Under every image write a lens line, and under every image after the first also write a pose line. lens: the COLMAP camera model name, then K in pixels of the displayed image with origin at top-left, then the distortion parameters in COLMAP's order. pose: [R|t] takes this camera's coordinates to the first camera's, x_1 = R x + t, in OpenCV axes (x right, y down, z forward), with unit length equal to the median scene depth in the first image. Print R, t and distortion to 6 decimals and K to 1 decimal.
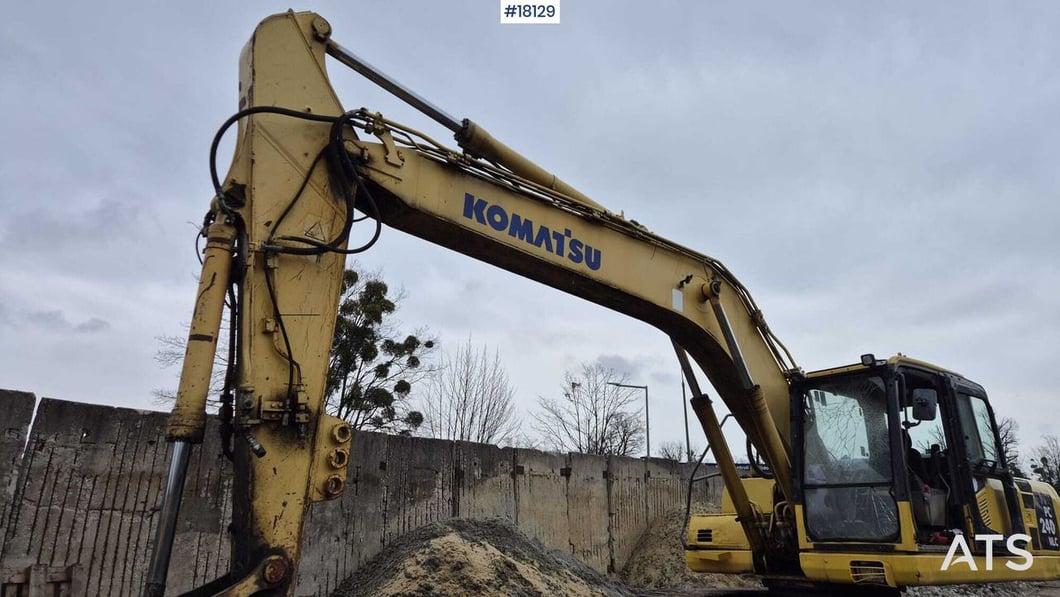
lens RADIAL K [[708.6, 0, 525.0], [0, 708.6, 294.2], [0, 0, 1]] dist [0.084189, -0.068287]
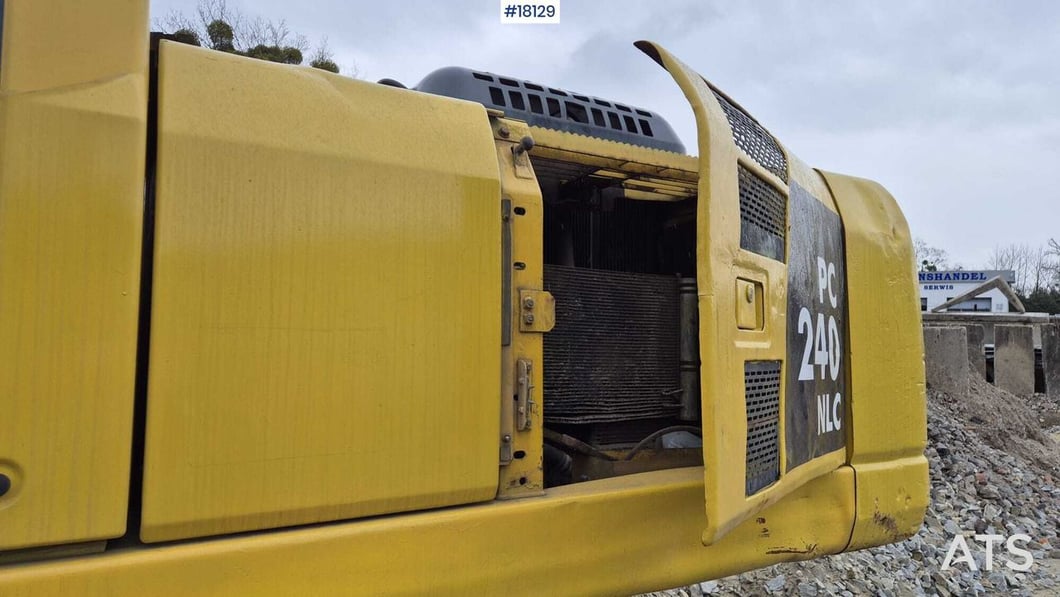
lens RADIAL K [[708.6, 0, 531.3], [0, 708.6, 296.1], [0, 0, 1]] dist [0.084189, -0.068287]
pose [[0.989437, -0.019762, -0.143610, 0.711834], [0.055439, 0.966940, 0.248906, 0.256779], [0.133944, -0.254238, 0.957822, 0.818022]]
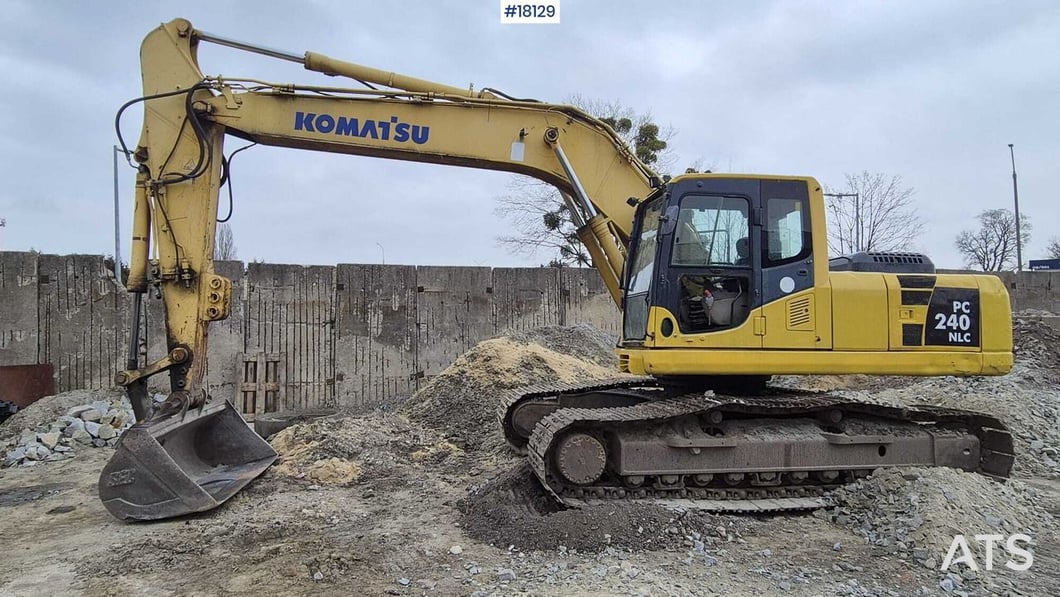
lens RADIAL K [[627.8, 0, 528.0], [0, 627.8, 303.2], [0, 0, 1]] dist [-0.003568, 0.000547]
pose [[0.849575, -0.034136, -0.526362, 0.711009], [0.173113, 0.960674, 0.217111, 0.024688], [0.498251, -0.275572, 0.822074, 0.065437]]
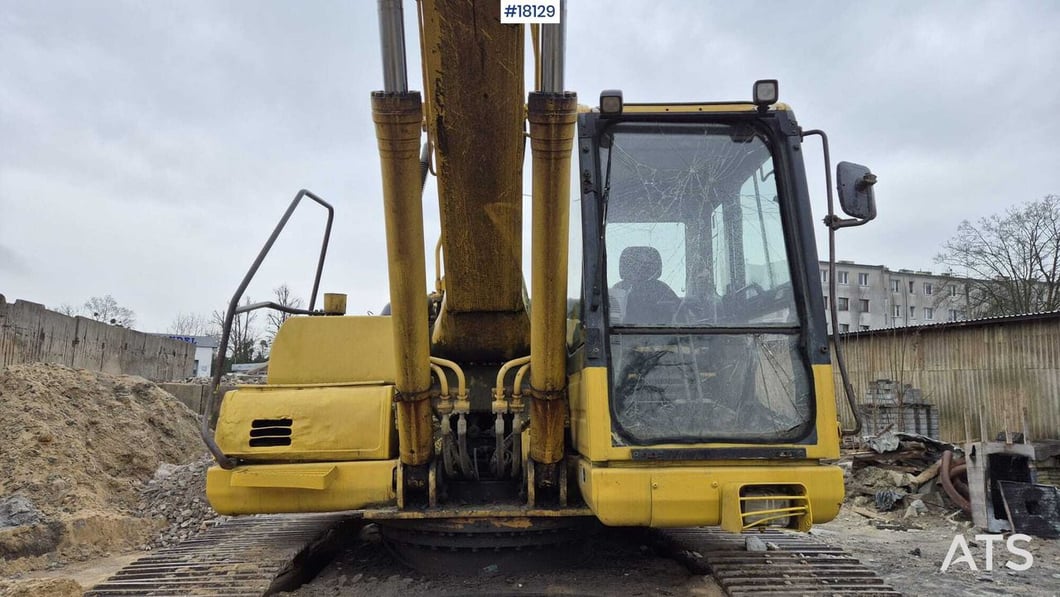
lens RADIAL K [[708.6, 0, 526.0], [0, 708.6, 302.3], [0, 0, 1]] dist [0.084189, -0.068287]
pose [[0.607391, 0.097538, 0.788392, -0.002158], [-0.244868, 0.967098, 0.069004, 0.209525], [-0.755722, -0.234965, 0.611291, 0.691790]]
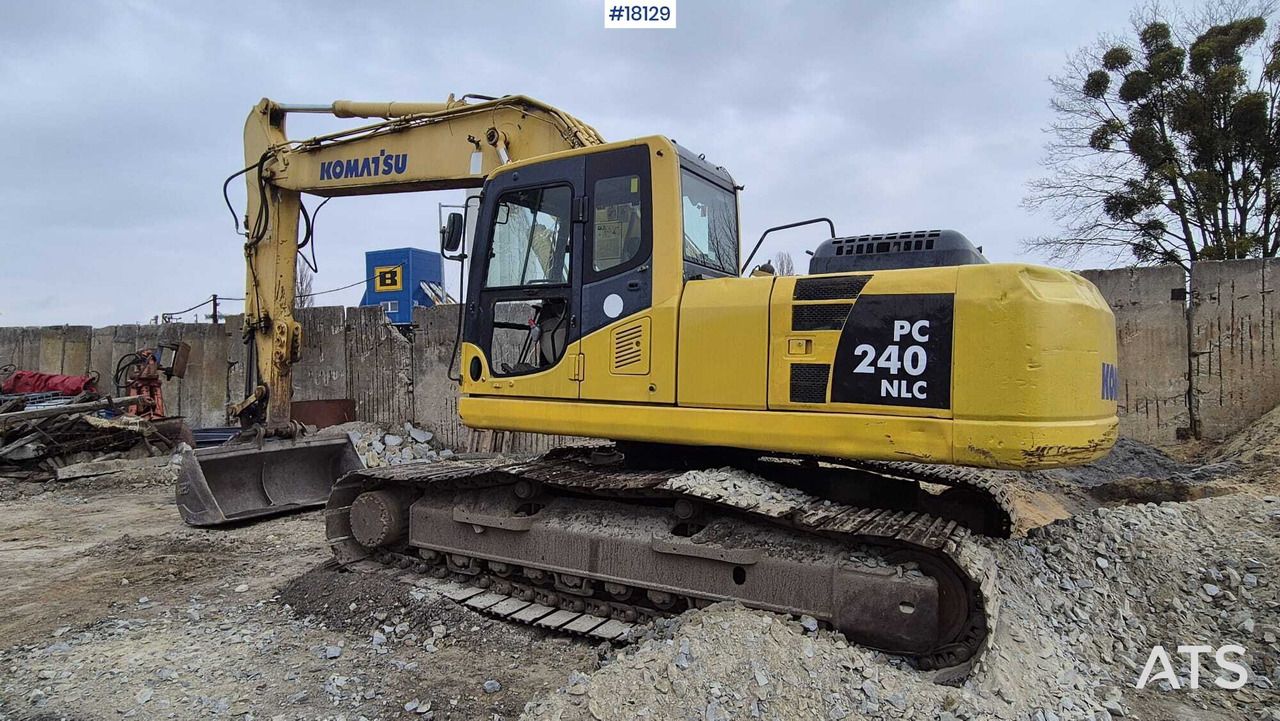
lens RADIAL K [[758.1, 0, 638.3], [0, 758.1, 366.0], [0, 0, 1]] dist [-0.003568, 0.000547]
pose [[0.328448, -0.015645, -0.944392, 1.205695], [0.294511, 0.951711, 0.086661, 0.237947], [0.897432, -0.306598, 0.317196, 0.709854]]
